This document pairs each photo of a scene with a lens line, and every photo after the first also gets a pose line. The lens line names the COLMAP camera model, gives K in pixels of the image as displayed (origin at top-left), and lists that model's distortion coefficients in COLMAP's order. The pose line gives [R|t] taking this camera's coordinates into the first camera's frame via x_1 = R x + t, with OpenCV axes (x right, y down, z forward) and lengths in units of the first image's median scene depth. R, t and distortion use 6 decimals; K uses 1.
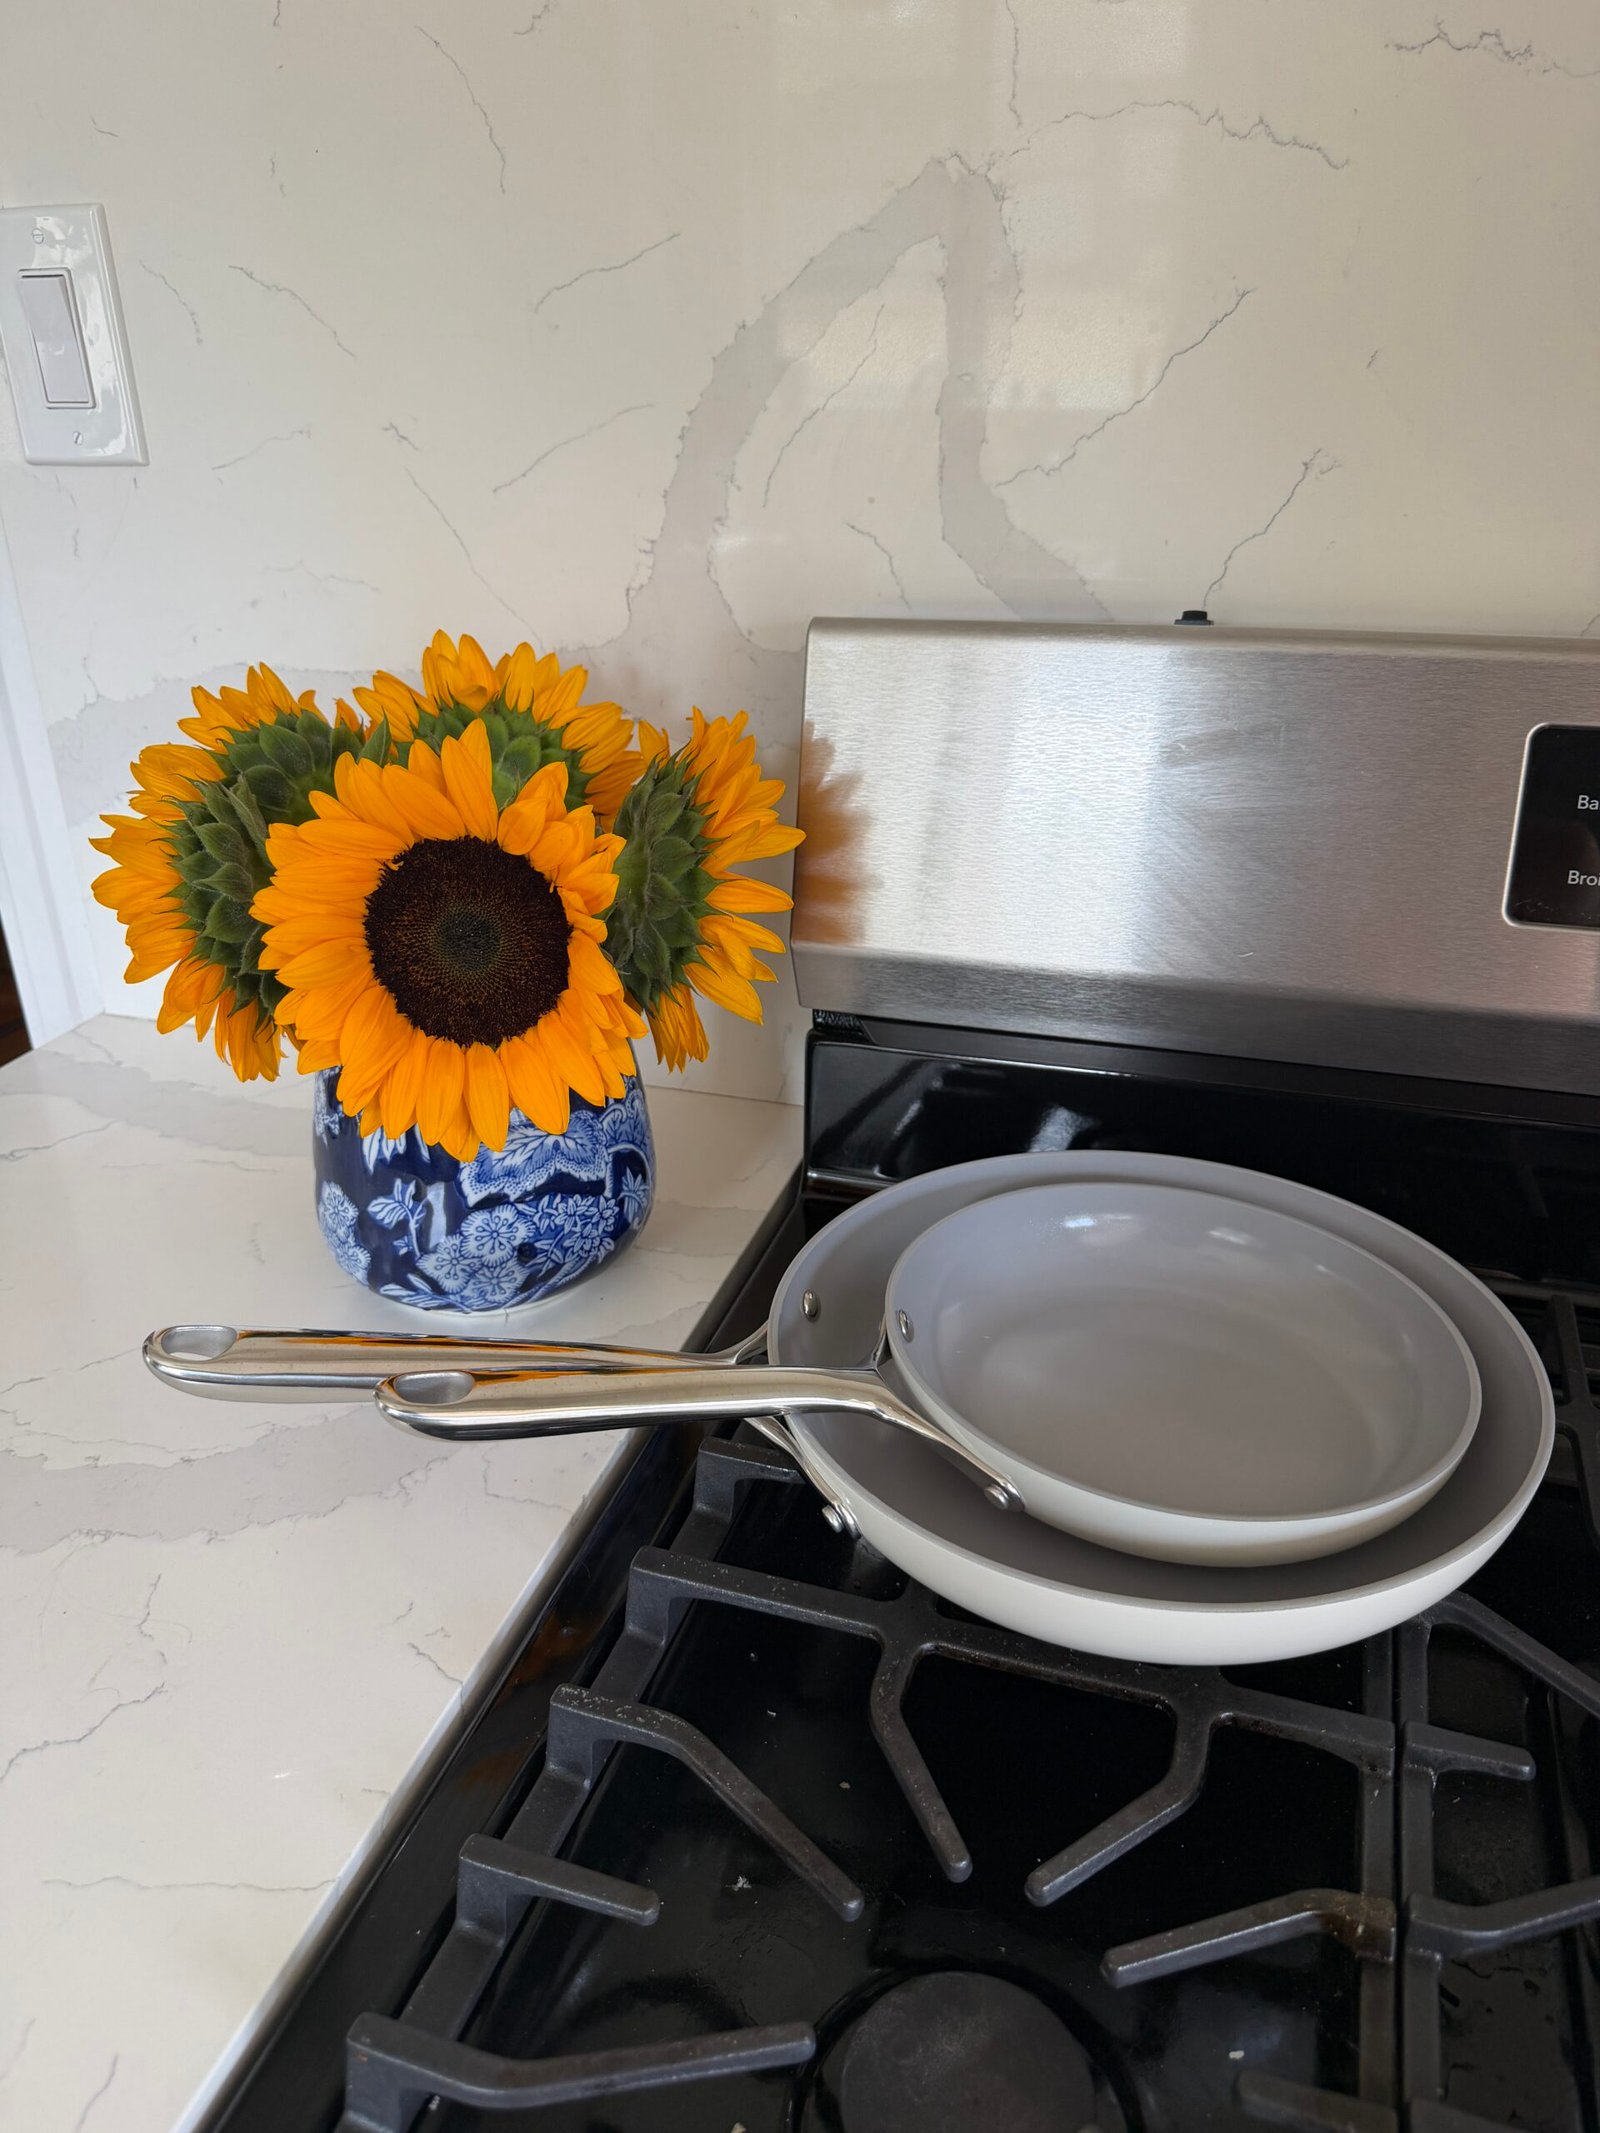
lens RADIAL K [[1516.0, 0, 824.3], [0, 1516.0, 1084.5], [0, 0, 1]] dist [0.116117, -0.208778]
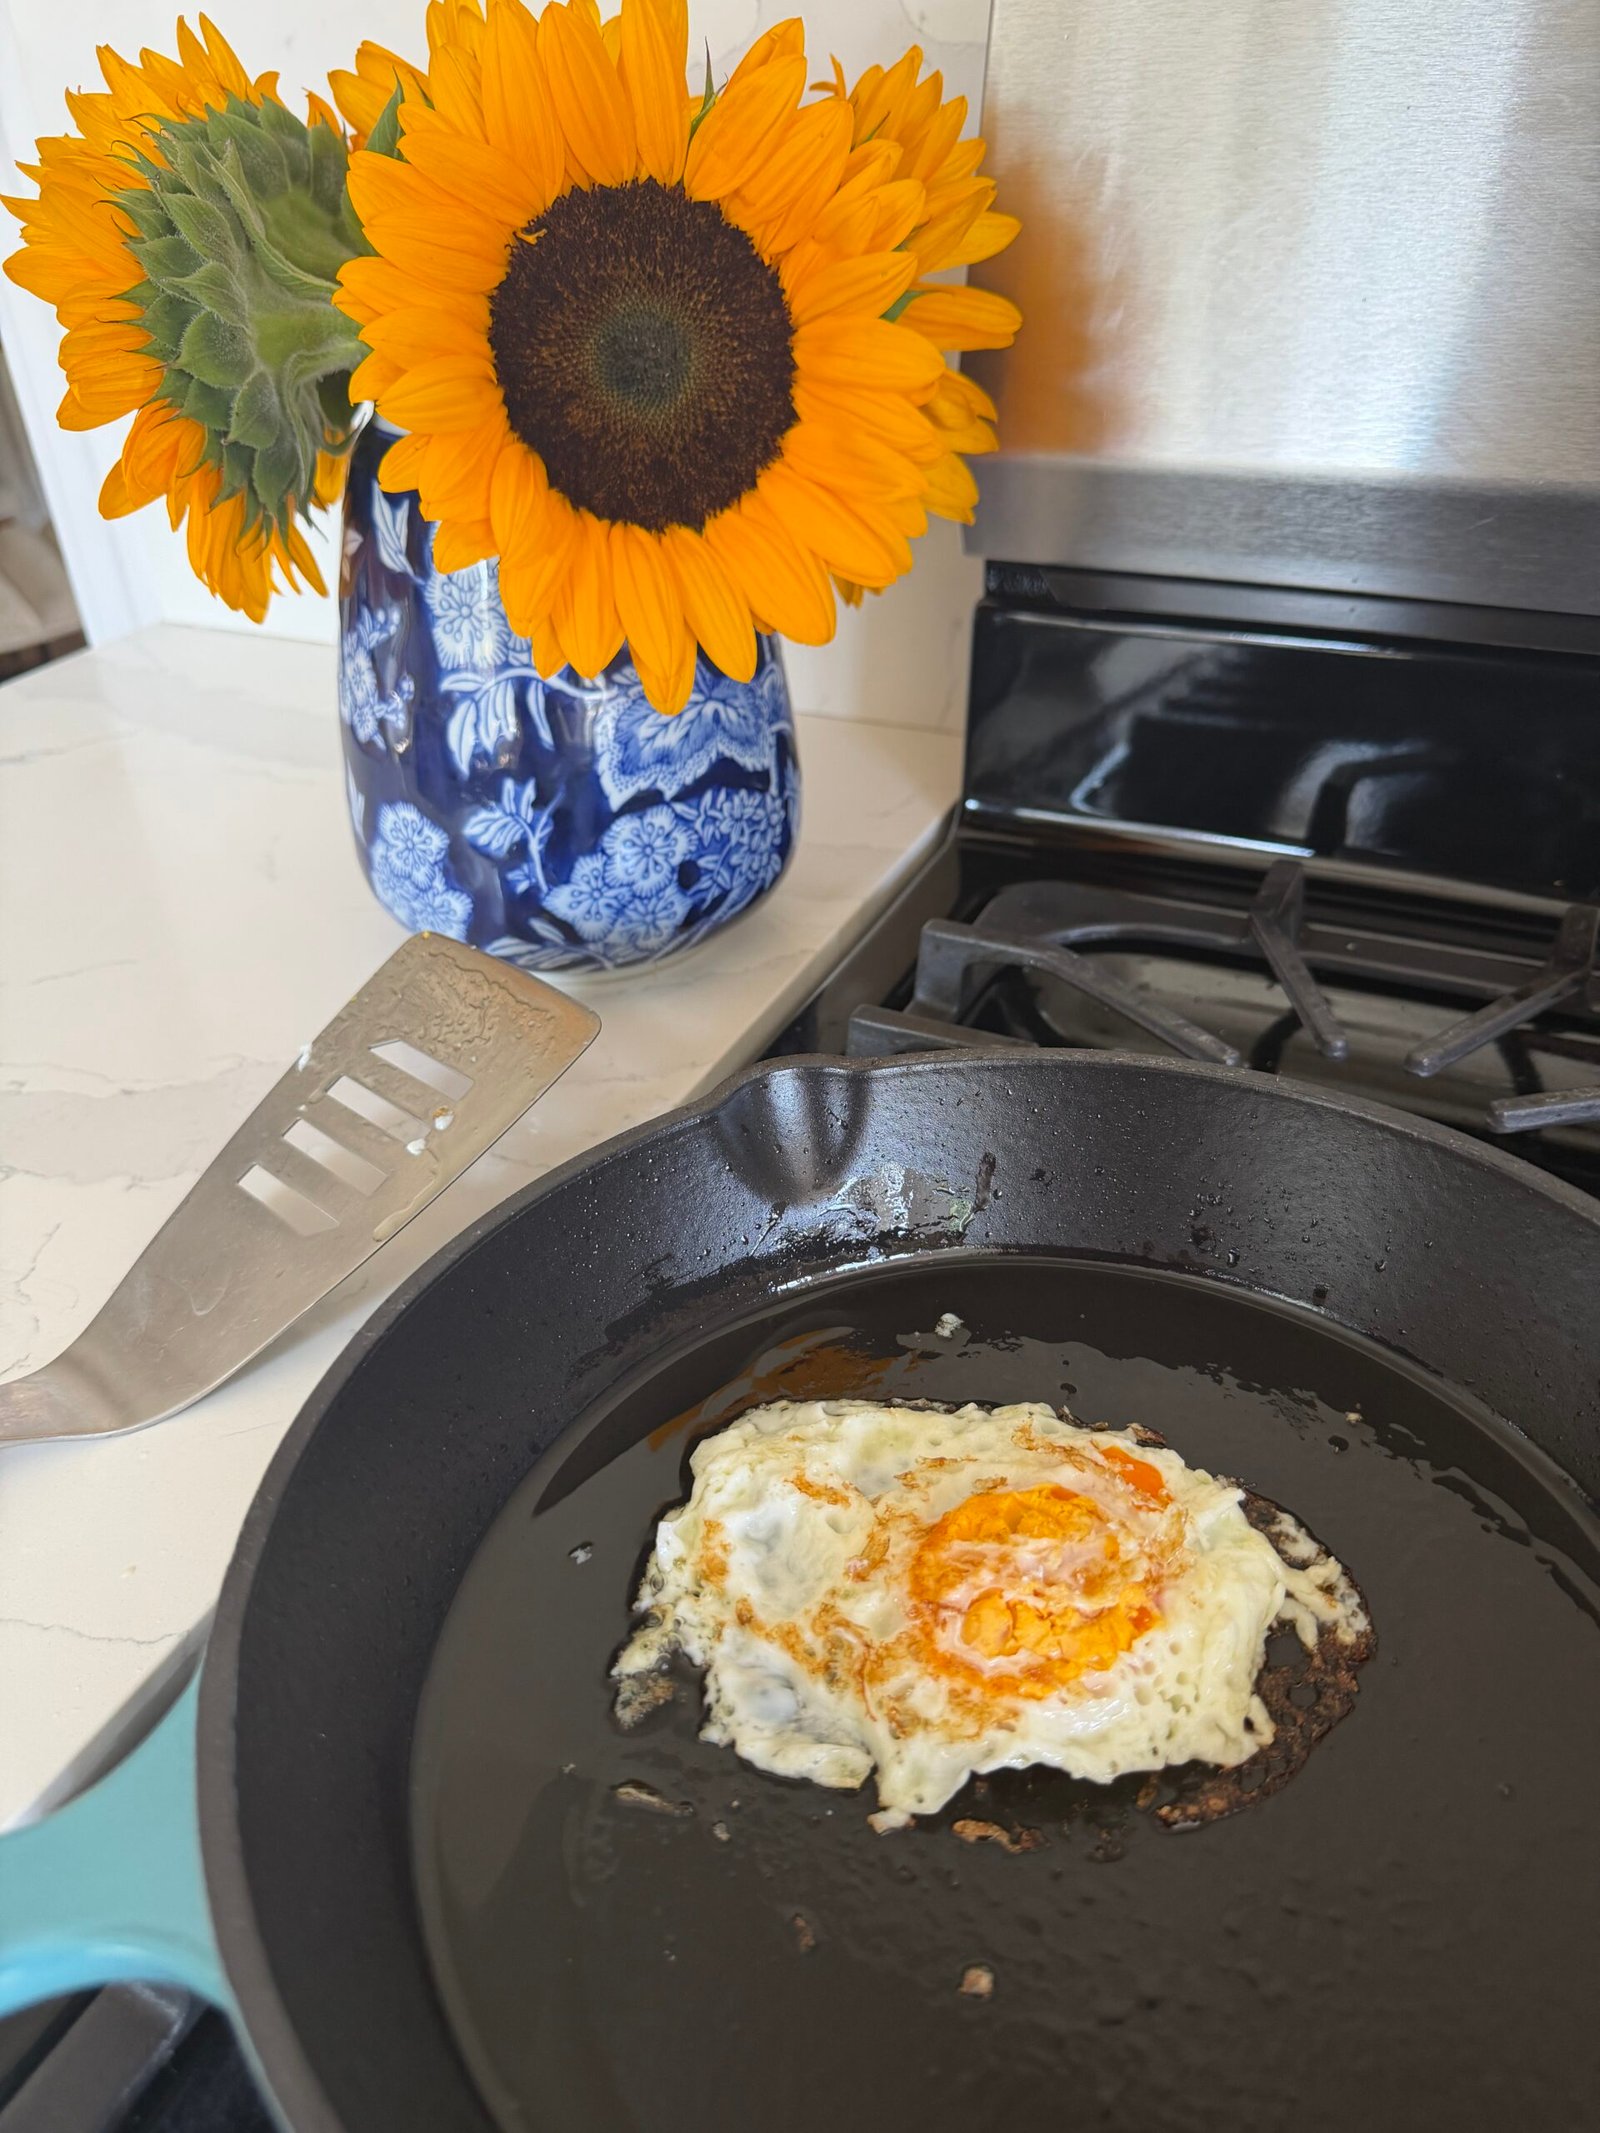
lens RADIAL K [[1510.2, 0, 833.3], [0, 1510.2, 1110.4], [0, 0, 1]] dist [0.085057, -0.167013]
pose [[0.980931, -0.126989, 0.147134, -0.251143], [0.101909, 0.980678, 0.166990, 0.108282], [-0.165497, -0.148812, 0.974918, 0.267215]]
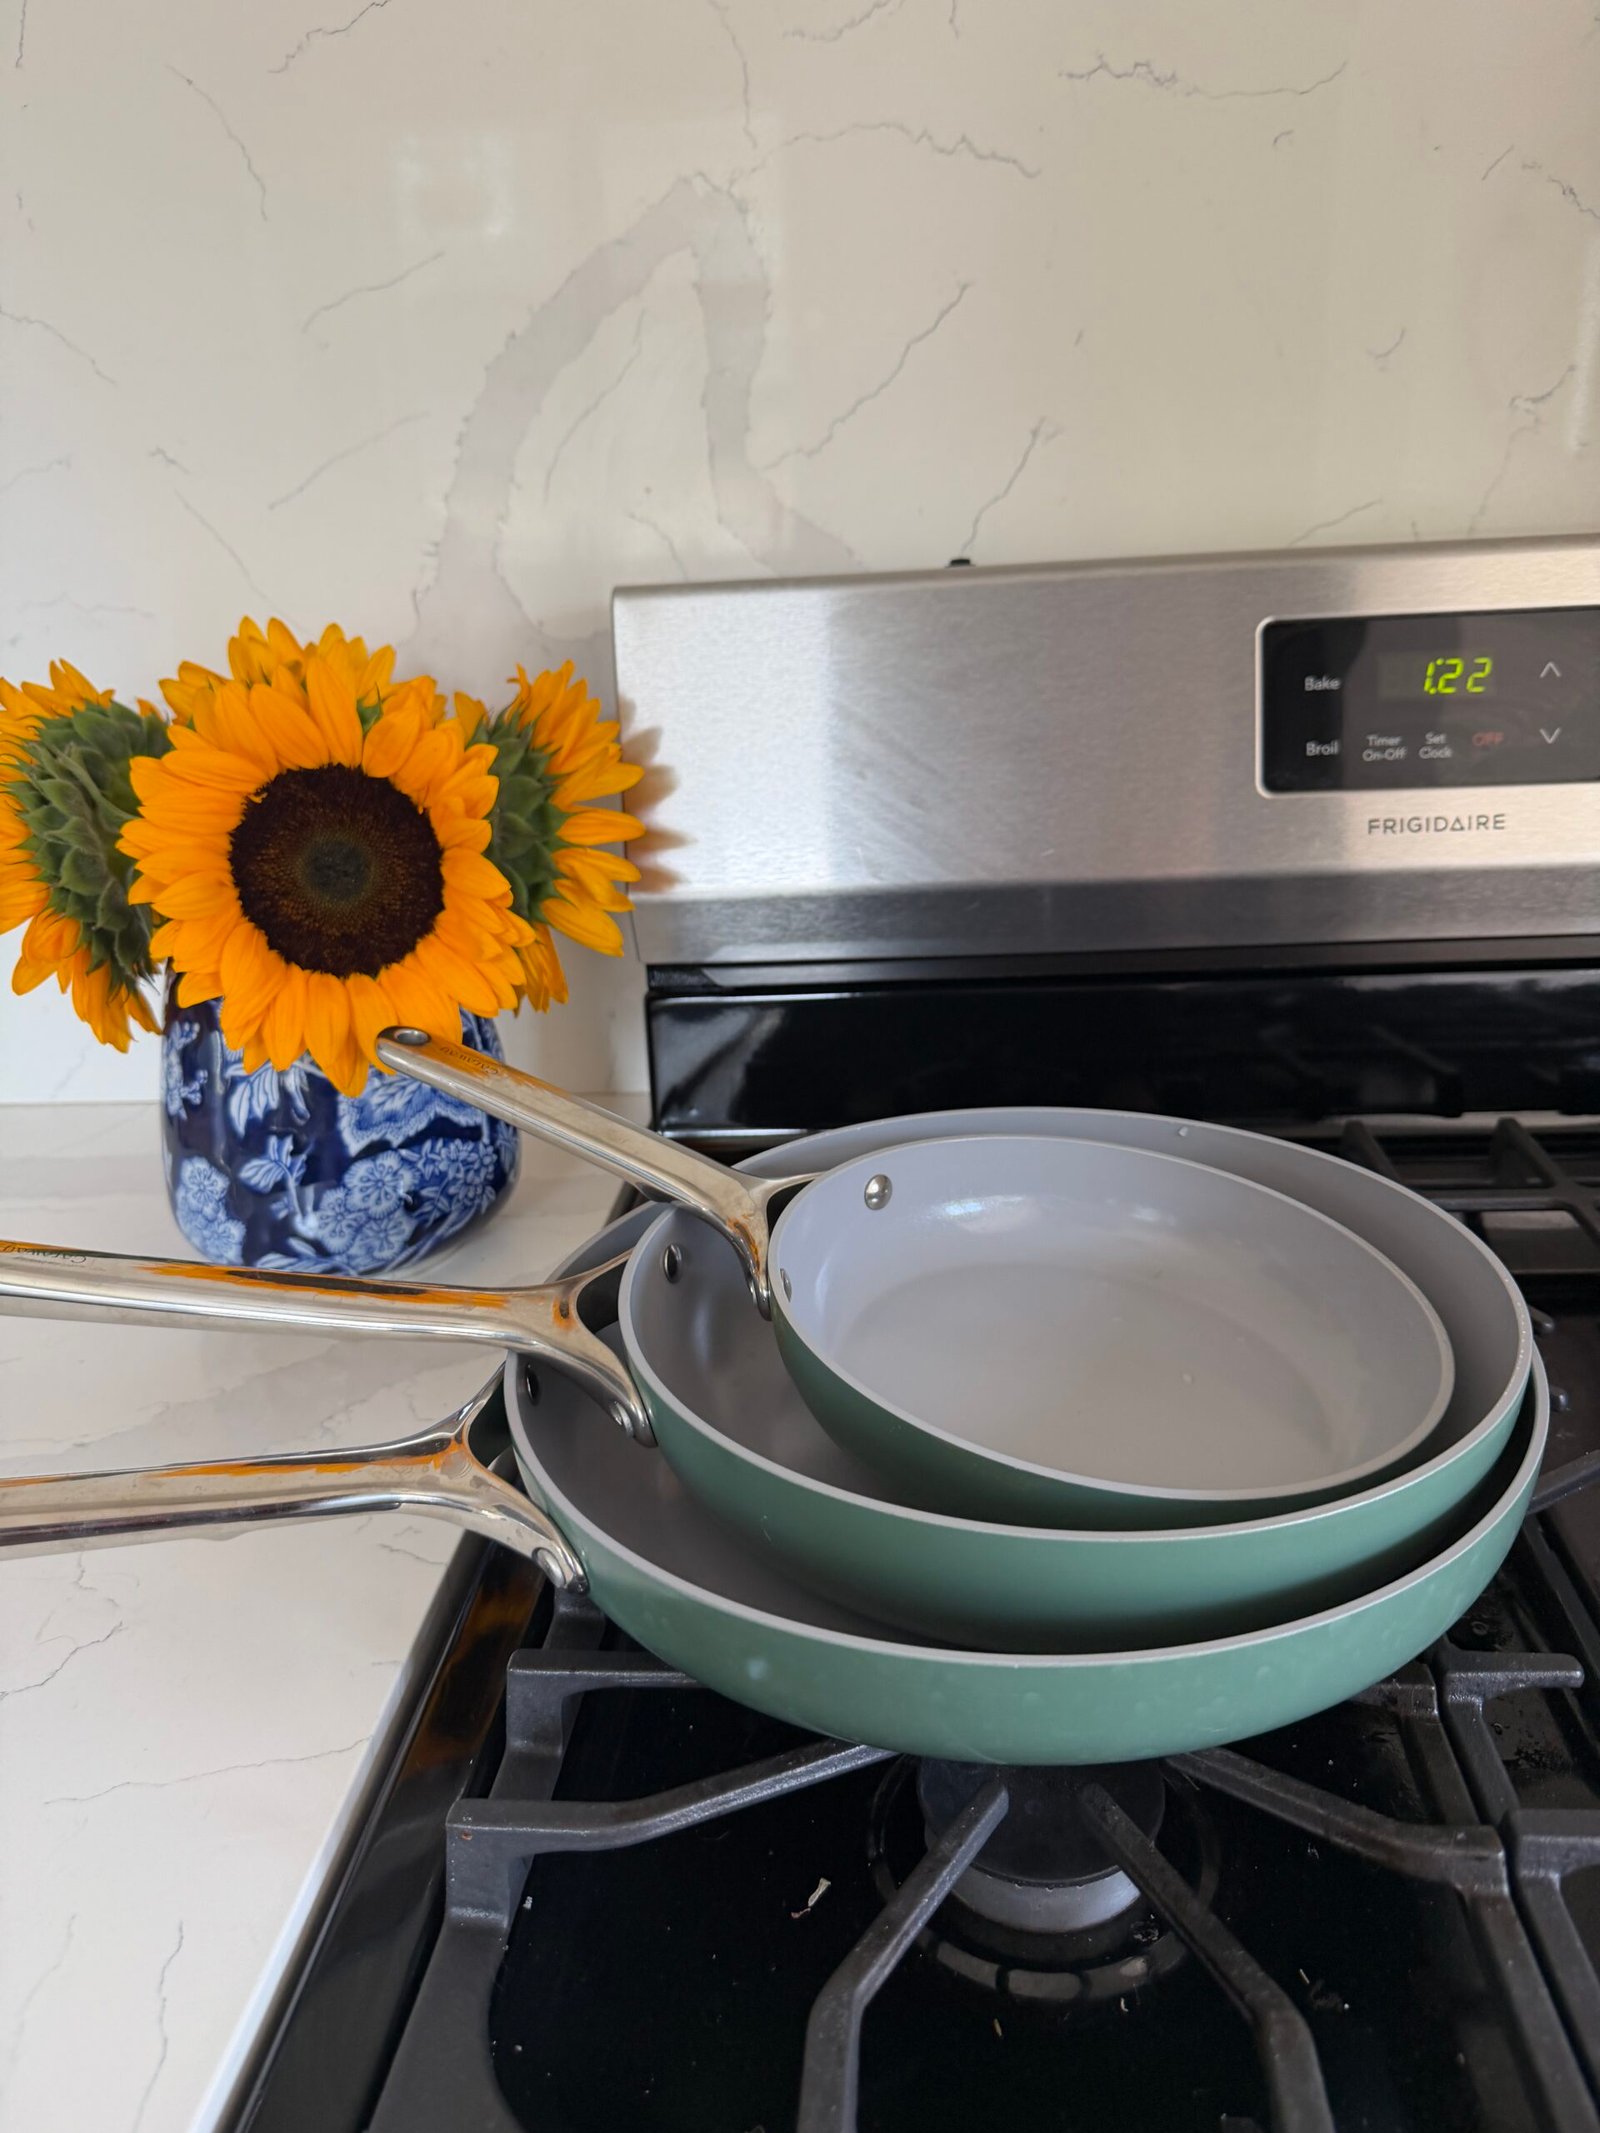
lens RADIAL K [[1544.9, 0, 839.2], [0, 1544.9, 1077.8], [0, 0, 1]] dist [0.110395, -0.210371]
pose [[0.970635, -0.114570, 0.211520, -0.133096], [0.138506, 0.985094, -0.102007, 0.174240], [-0.196680, 0.128308, 0.972036, -0.042572]]
